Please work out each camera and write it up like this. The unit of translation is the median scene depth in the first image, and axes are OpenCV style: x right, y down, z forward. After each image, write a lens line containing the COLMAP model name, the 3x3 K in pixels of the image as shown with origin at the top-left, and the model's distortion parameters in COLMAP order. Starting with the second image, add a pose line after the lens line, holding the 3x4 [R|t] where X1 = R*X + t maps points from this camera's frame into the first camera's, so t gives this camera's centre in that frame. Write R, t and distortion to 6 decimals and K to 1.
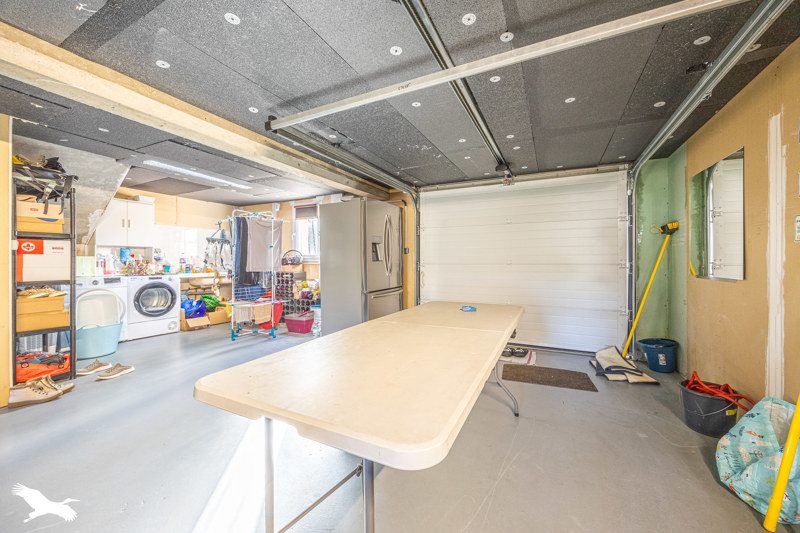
lens RADIAL K [[304.5, 0, 403.6], [0, 304.5, 268.5], [0, 0, 1]] dist [-0.002469, -0.000174]
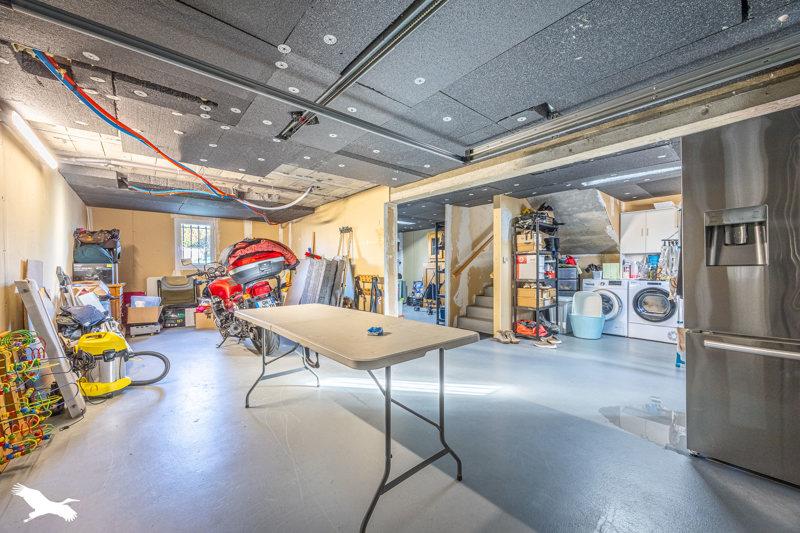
lens RADIAL K [[304.5, 0, 403.6], [0, 304.5, 268.5], [0, 0, 1]] dist [-0.002469, -0.000174]
pose [[-0.377961, 0.005268, -0.925807, 0.420423], [-0.009404, 0.999910, 0.009529, -0.019527], [0.925774, 0.012308, -0.377877, 0.647390]]
